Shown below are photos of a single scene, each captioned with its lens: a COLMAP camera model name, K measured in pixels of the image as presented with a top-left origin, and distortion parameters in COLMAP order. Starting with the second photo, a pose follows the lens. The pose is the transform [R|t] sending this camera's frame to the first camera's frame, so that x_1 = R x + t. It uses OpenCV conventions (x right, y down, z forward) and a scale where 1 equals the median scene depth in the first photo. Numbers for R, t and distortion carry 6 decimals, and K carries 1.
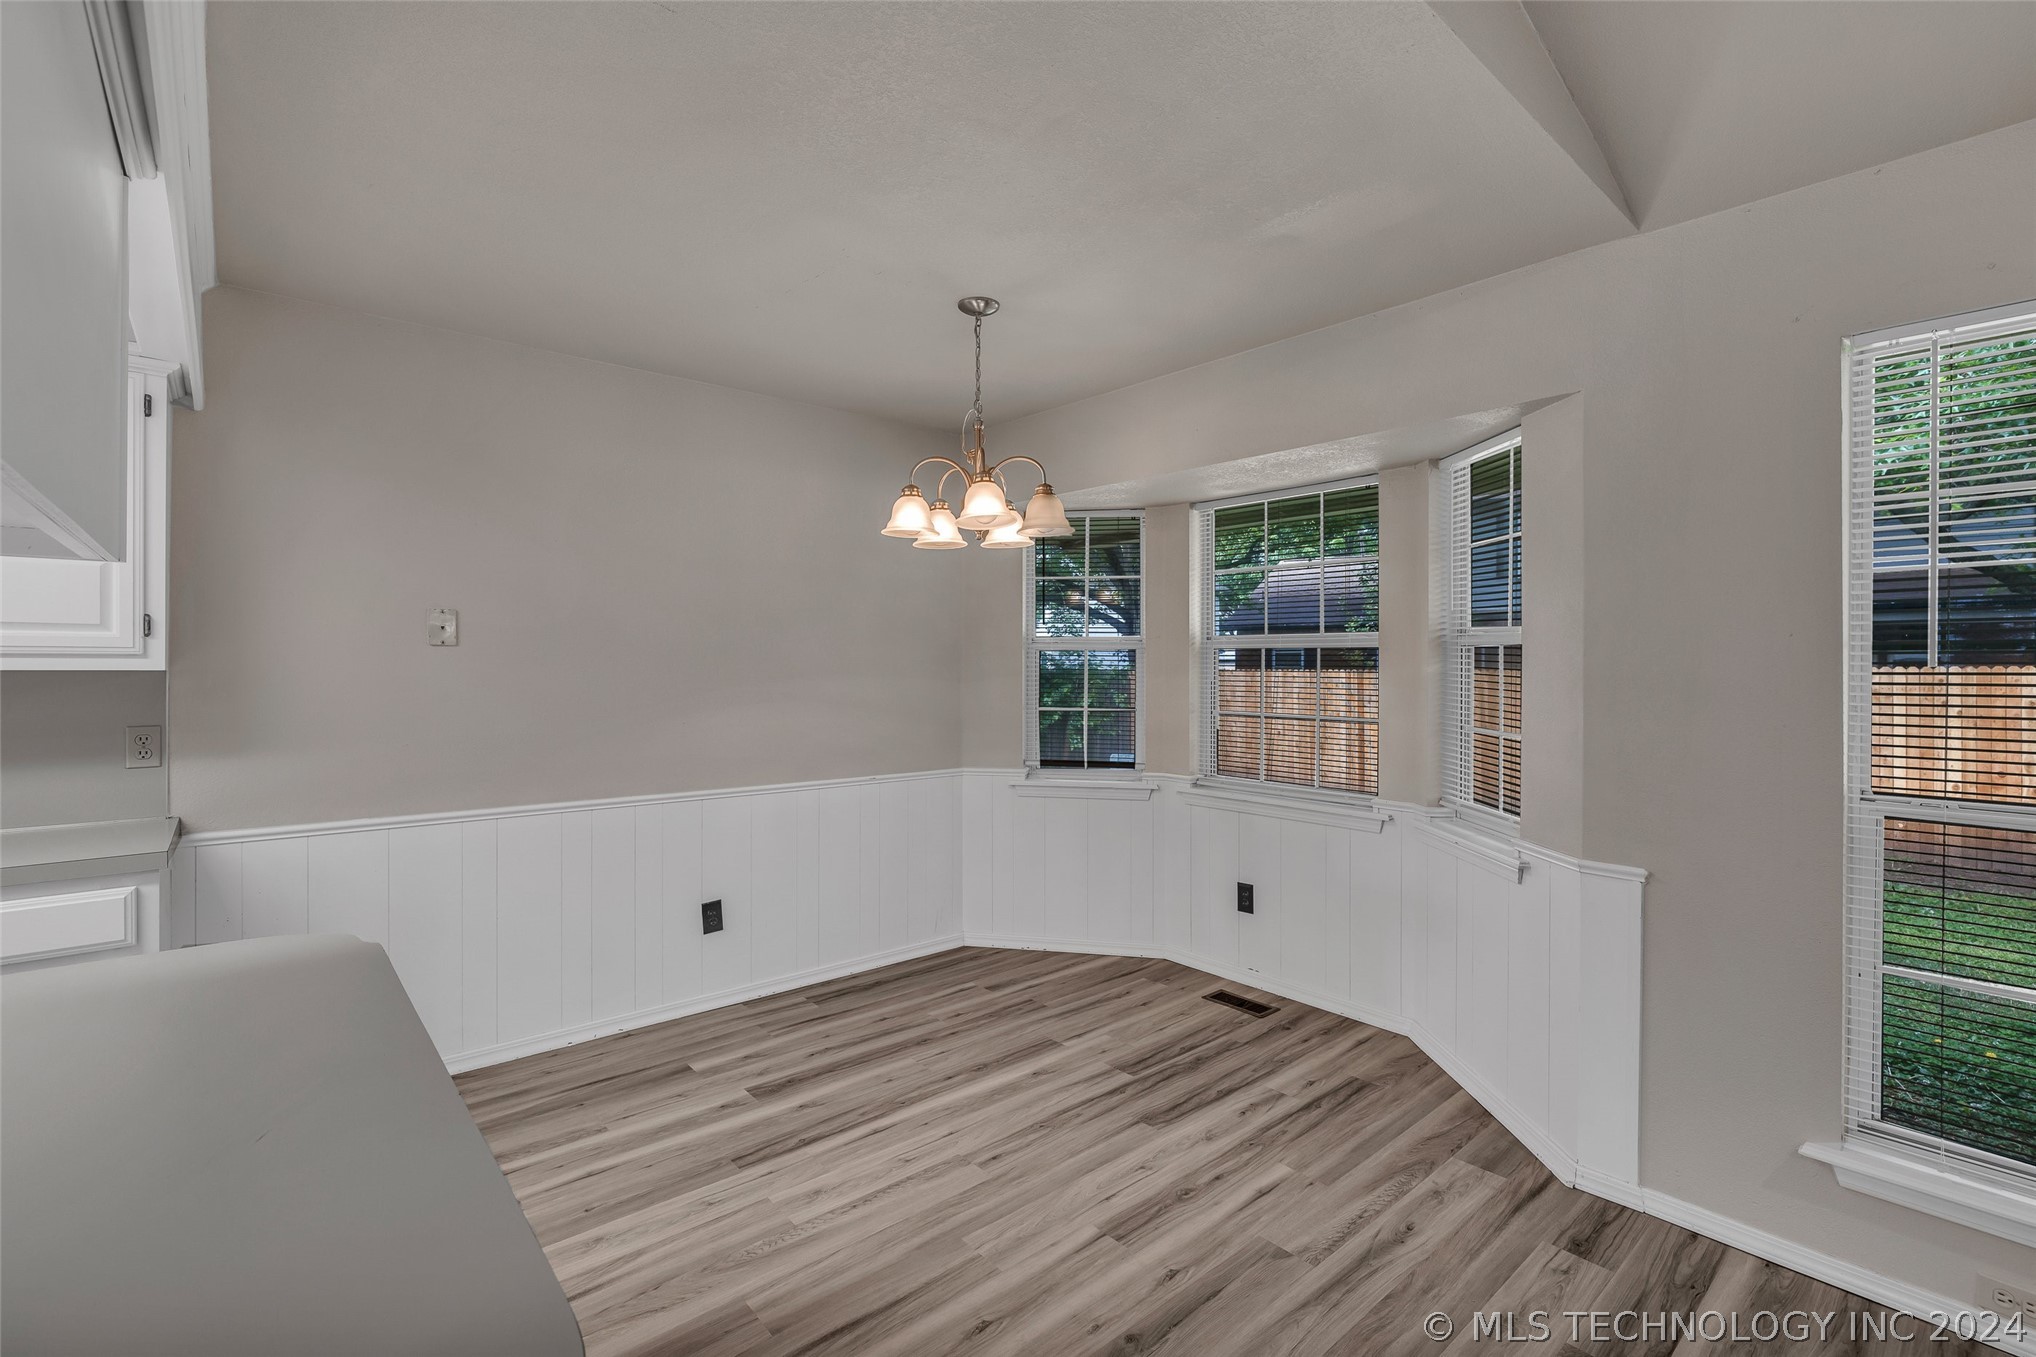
lens RADIAL K [[901.9, 0, 1012.0], [0, 901.9, 671.5], [0, 0, 1]] dist [-0.009273, 0.001393]
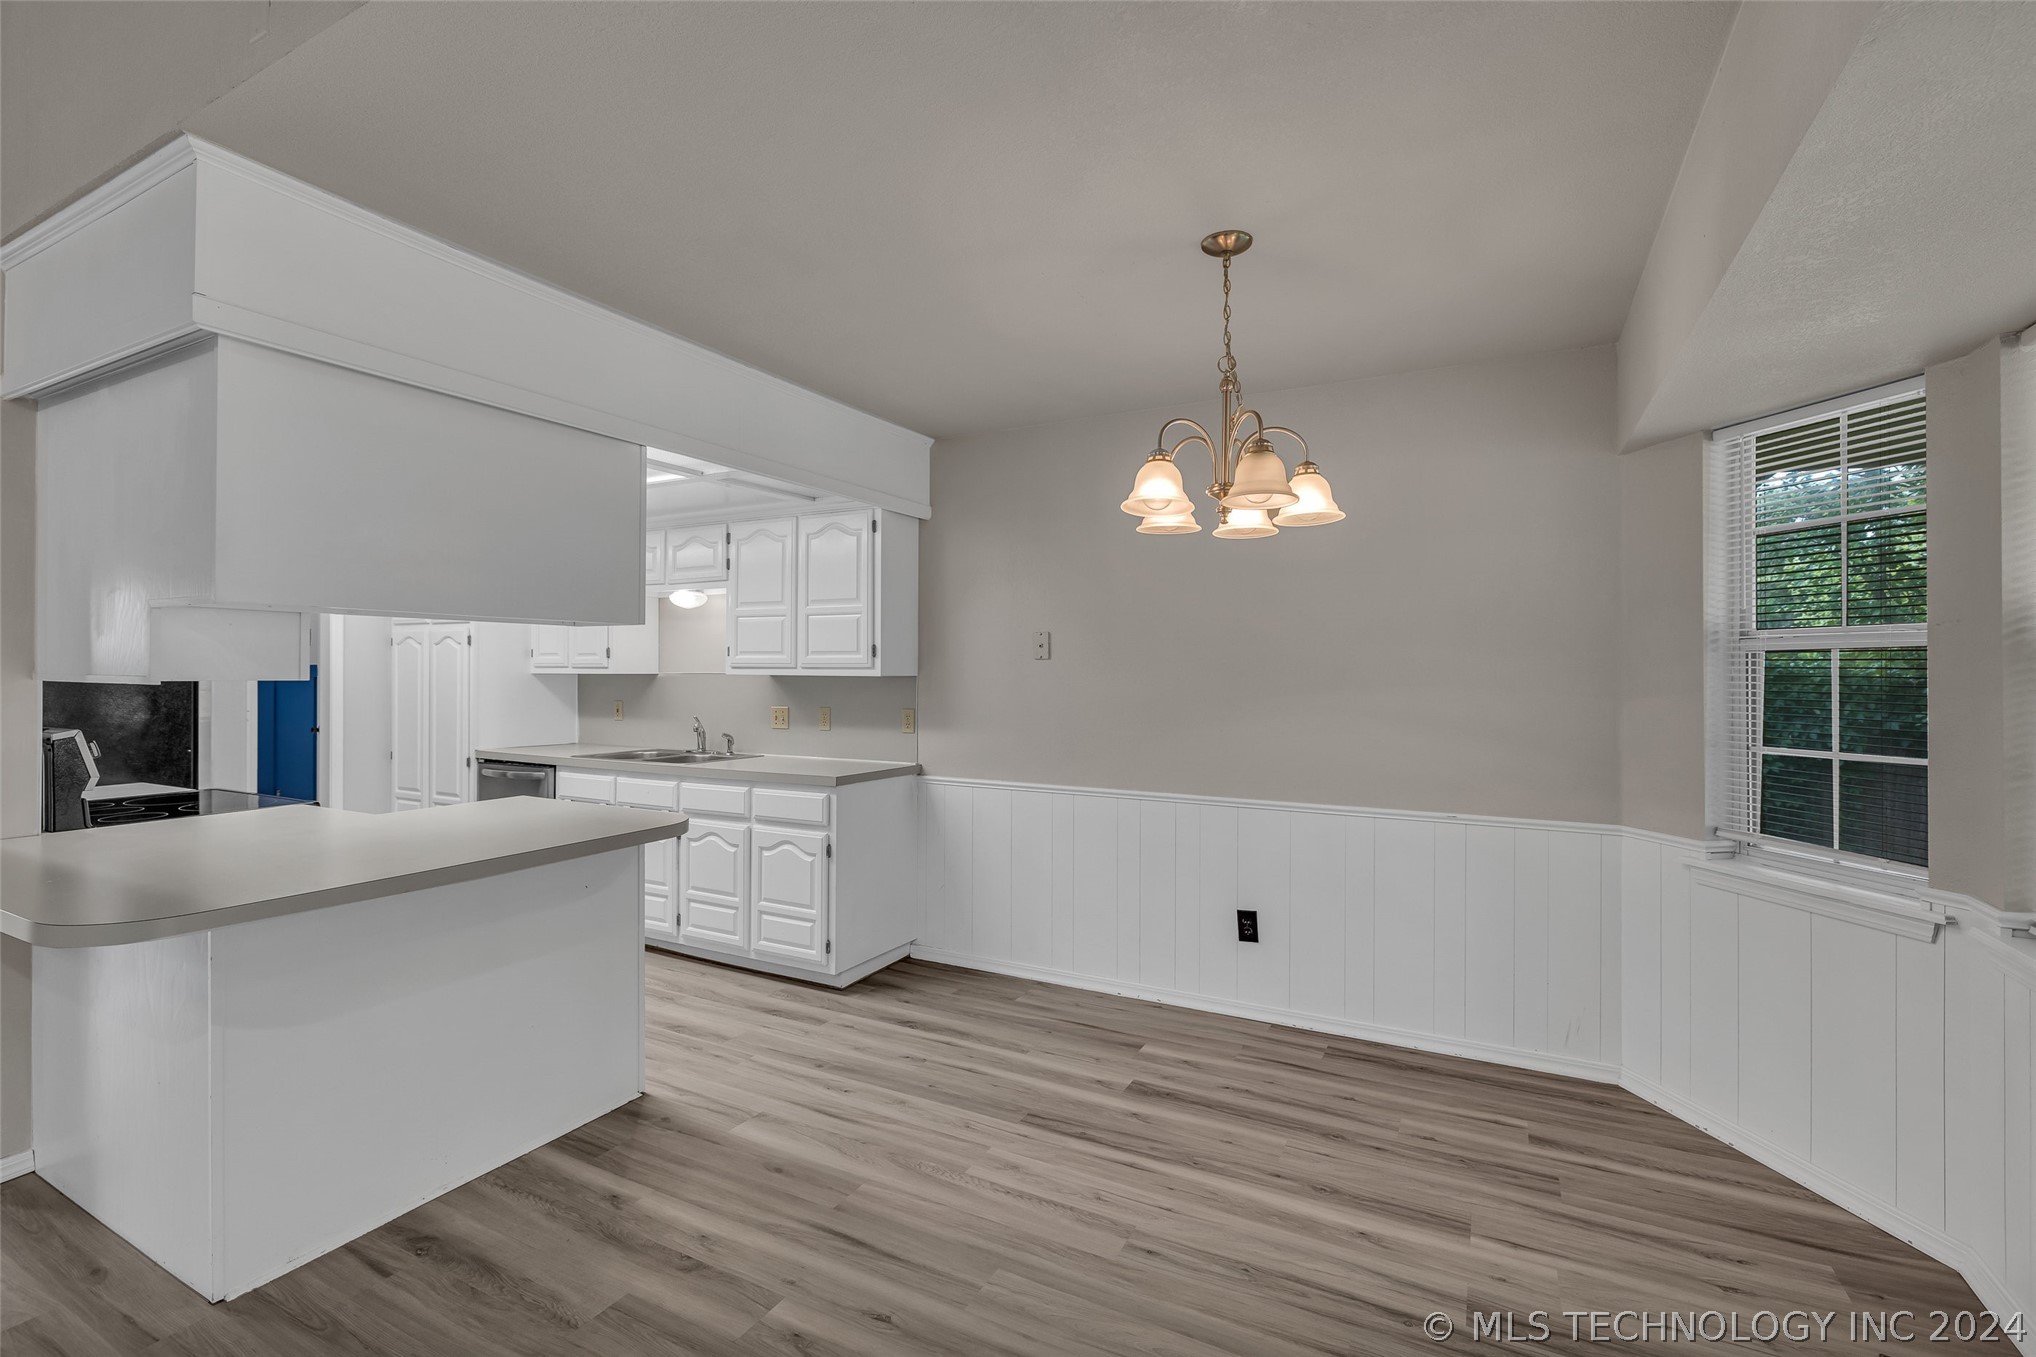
lens RADIAL K [[901.9, 0, 1013.5], [0, 901.9, 669.8], [0, 0, 1]] dist [-0.009273, 0.001393]
pose [[0.364677, -0.000638, -0.931134, 0.590689], [-0.008934, 0.999951, -0.004184, -0.006597], [0.931091, 0.009844, 0.364654, 0.455421]]
